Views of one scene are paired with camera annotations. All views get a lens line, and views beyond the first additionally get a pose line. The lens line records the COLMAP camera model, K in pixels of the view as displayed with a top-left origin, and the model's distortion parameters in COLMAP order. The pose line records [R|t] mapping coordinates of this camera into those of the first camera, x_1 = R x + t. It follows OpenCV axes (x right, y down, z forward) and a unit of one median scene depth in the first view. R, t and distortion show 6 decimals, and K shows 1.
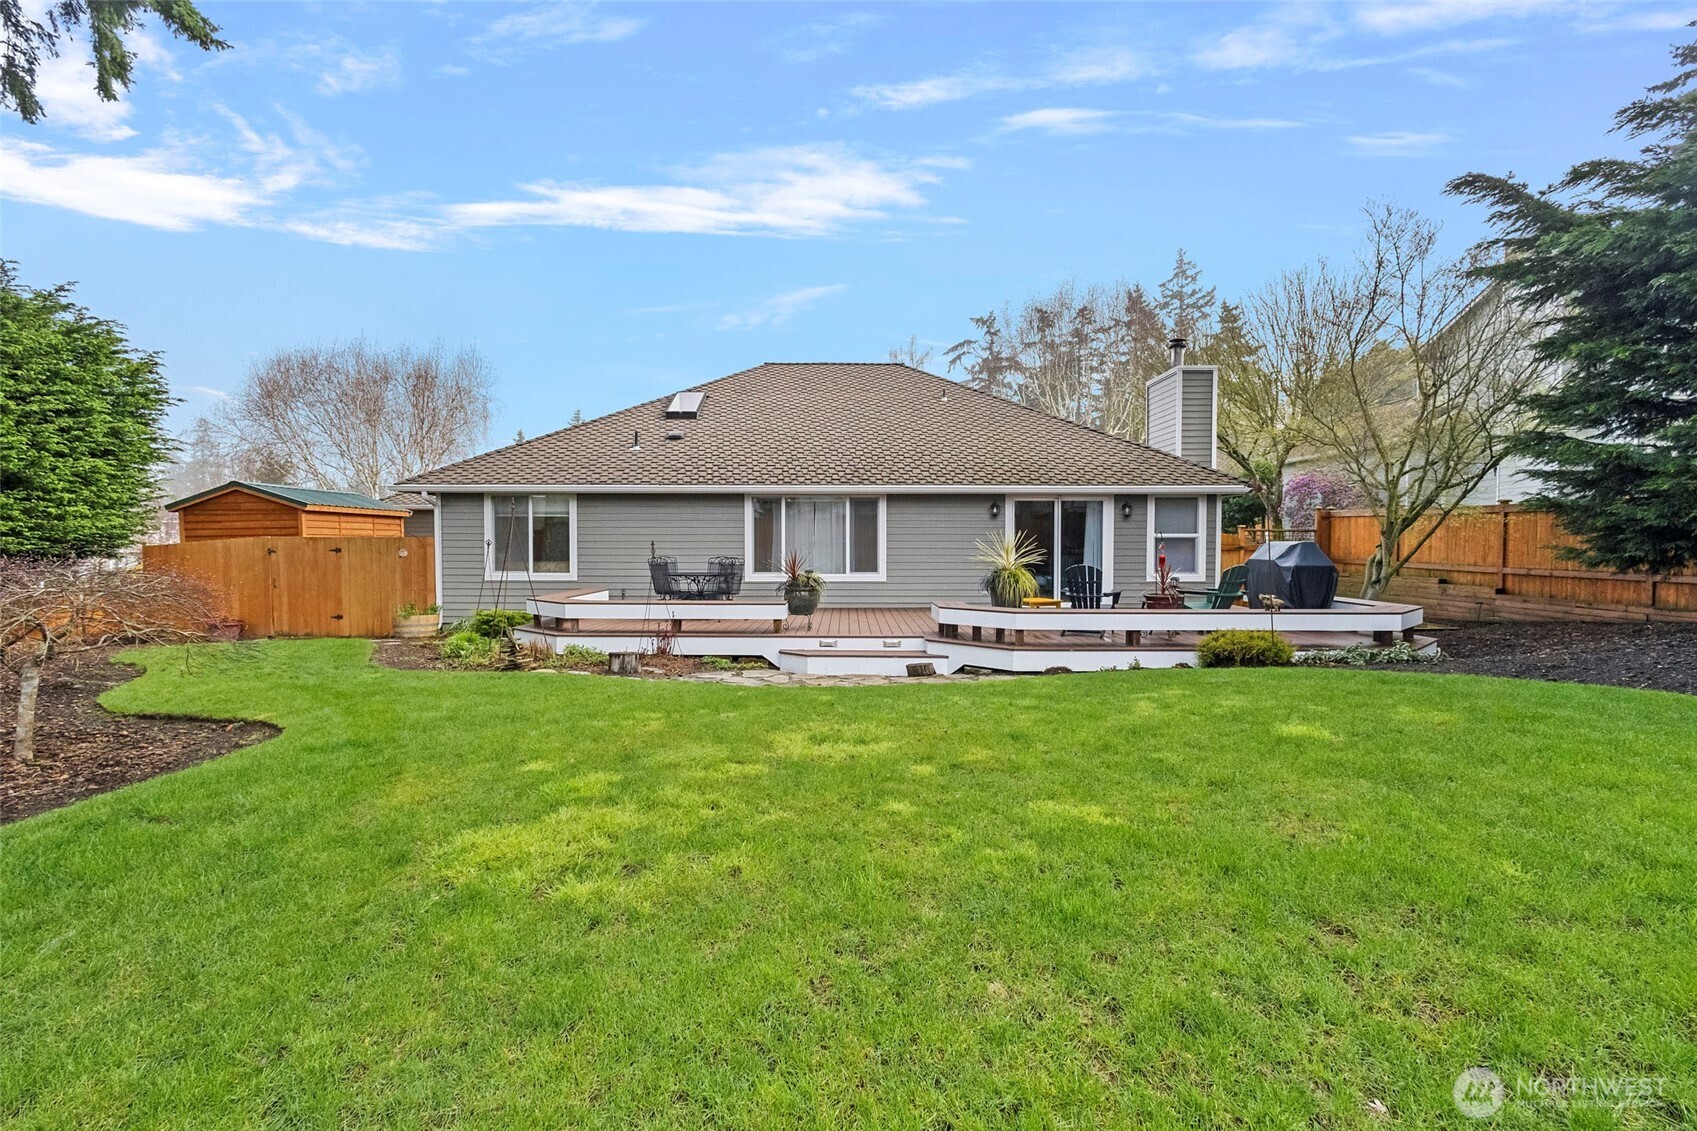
lens RADIAL K [[782.6, 0, 848.4], [0, 782.6, 563.2], [0, 0, 1]] dist [0.002981, -0.001347]
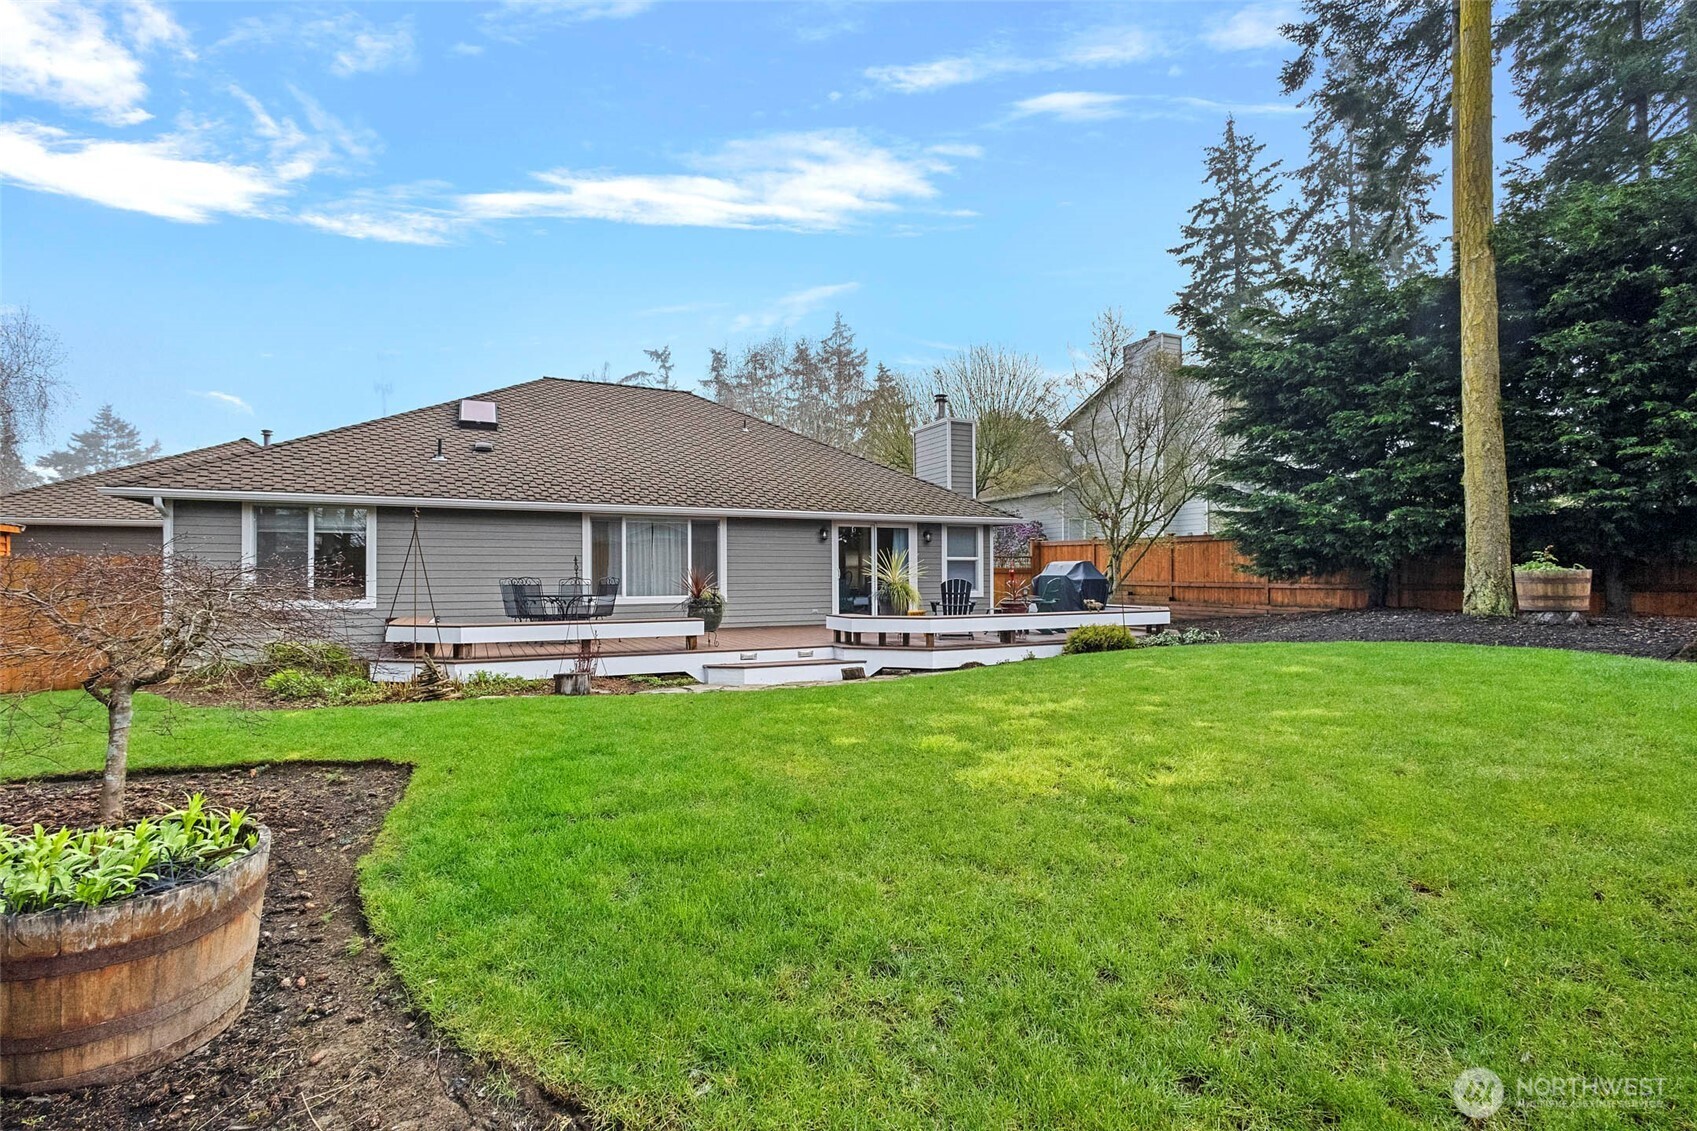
lens RADIAL K [[782.6, 0, 848.4], [0, 782.6, 563.2], [0, 0, 1]] dist [0.002981, -0.001347]
pose [[0.899981, 0.002092, 0.435924, -0.257875], [0.017108, 0.999049, -0.040116, 0.016649], [-0.435594, 0.043561, 0.899089, 0.003883]]
